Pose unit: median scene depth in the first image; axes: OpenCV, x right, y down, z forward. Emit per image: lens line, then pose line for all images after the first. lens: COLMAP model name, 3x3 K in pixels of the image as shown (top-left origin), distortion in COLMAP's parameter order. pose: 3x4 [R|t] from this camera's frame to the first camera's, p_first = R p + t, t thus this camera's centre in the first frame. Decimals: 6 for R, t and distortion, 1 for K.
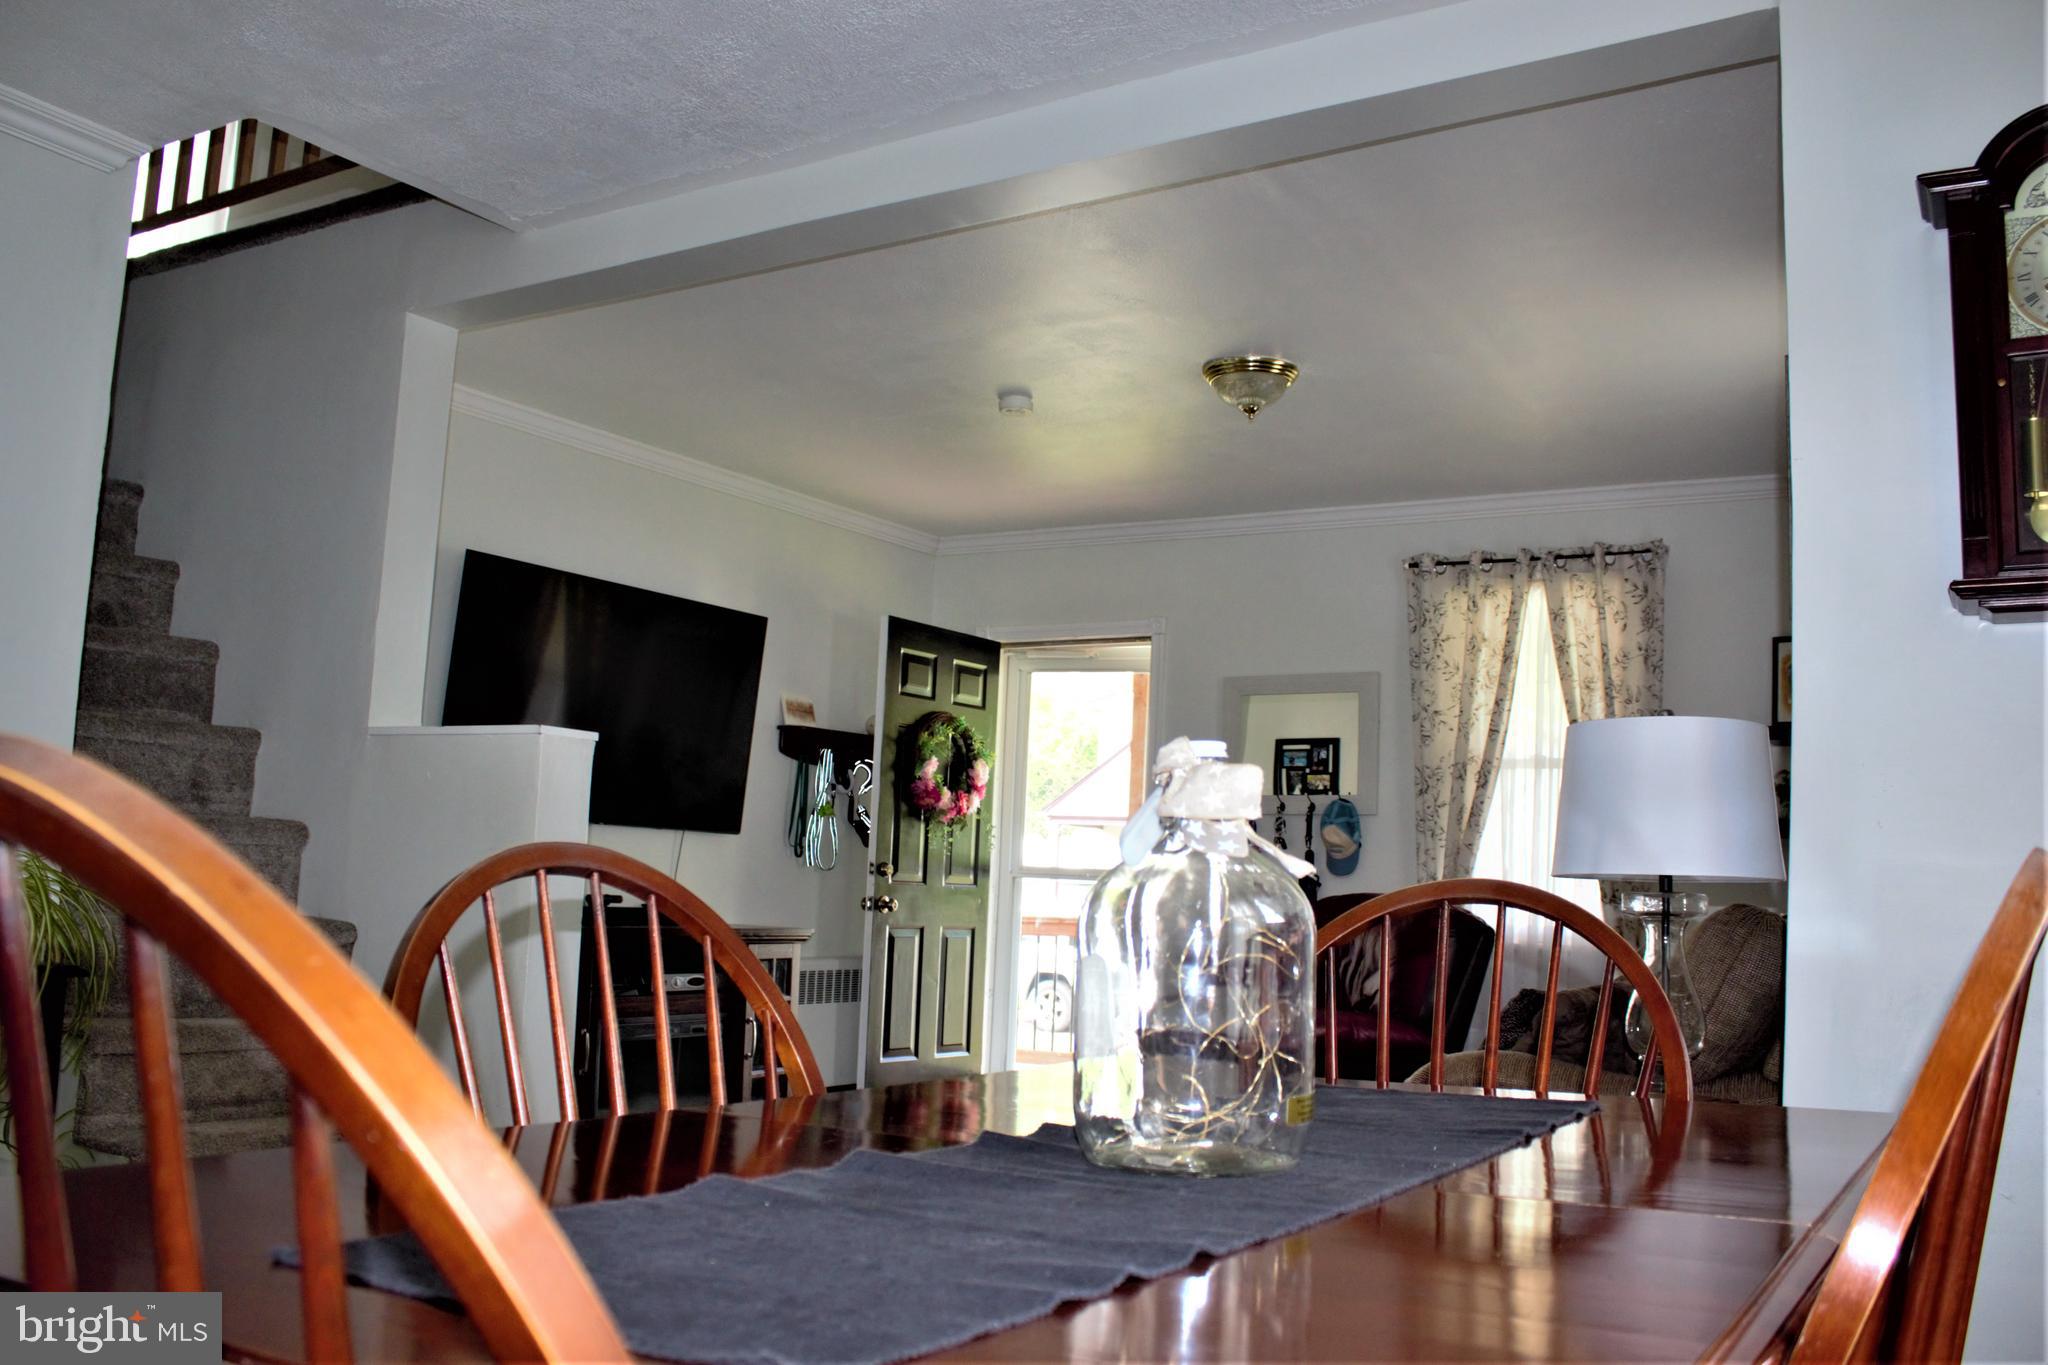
lens RADIAL K [[1811.2, 0, 1026.9], [0, 1811.2, 685.5], [0, 0, 1]] dist [-0.104971, 0.082350]
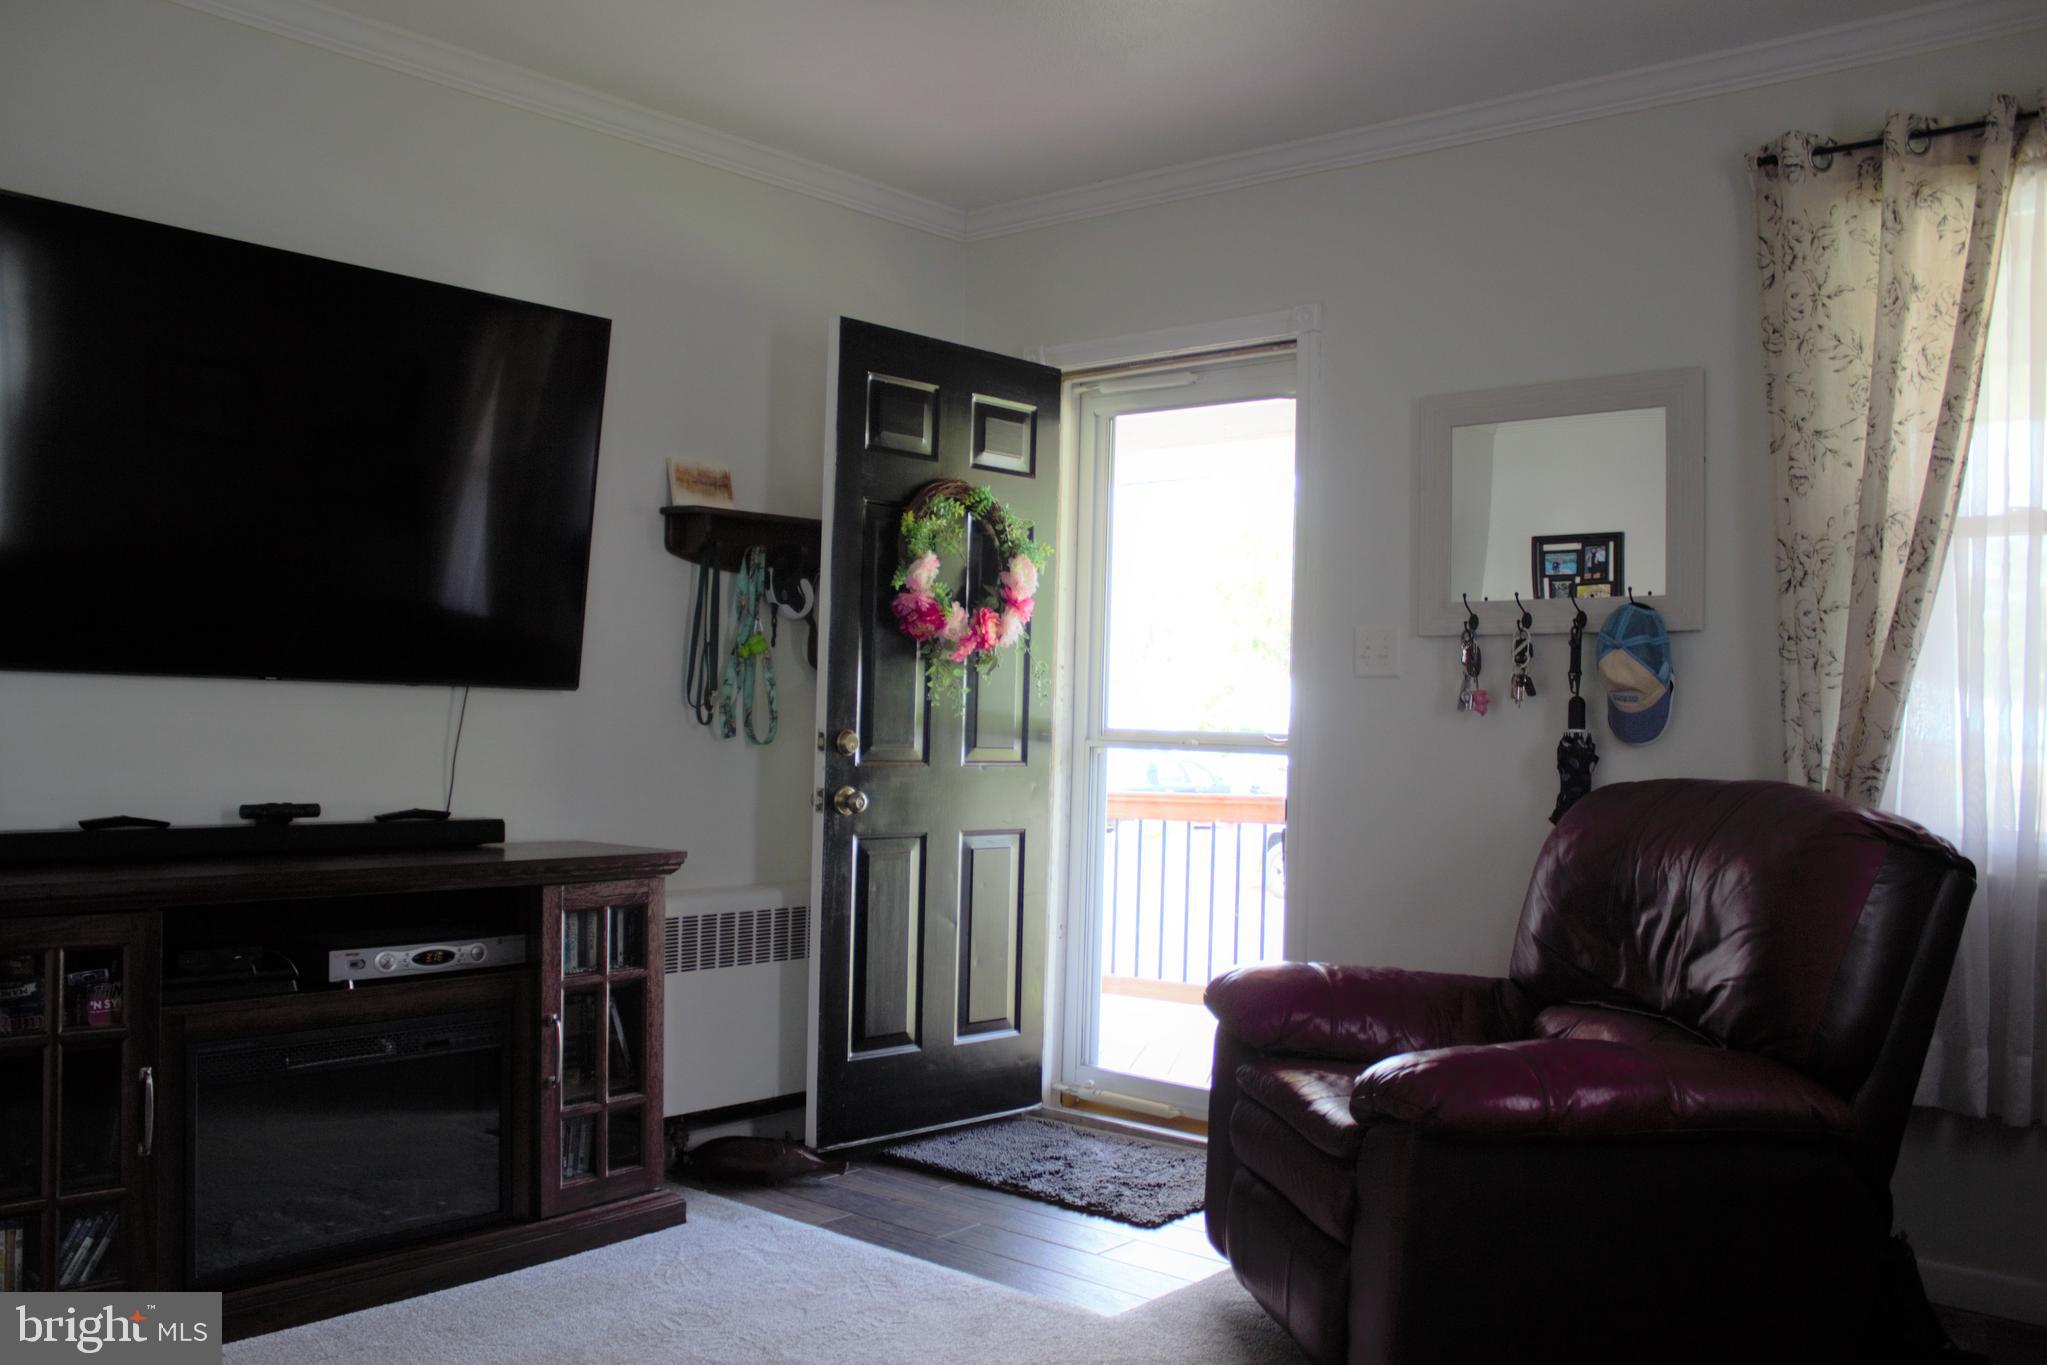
lens RADIAL K [[1810.3, 0, 1014.7], [0, 1810.3, 671.7], [0, 0, 1]] dist [-0.104971, 0.082350]
pose [[0.987926, -0.021933, -0.153365, 0.068434], [0.034199, 0.996382, 0.077801, 0.033620], [0.151104, -0.082107, 0.985102, 0.418959]]
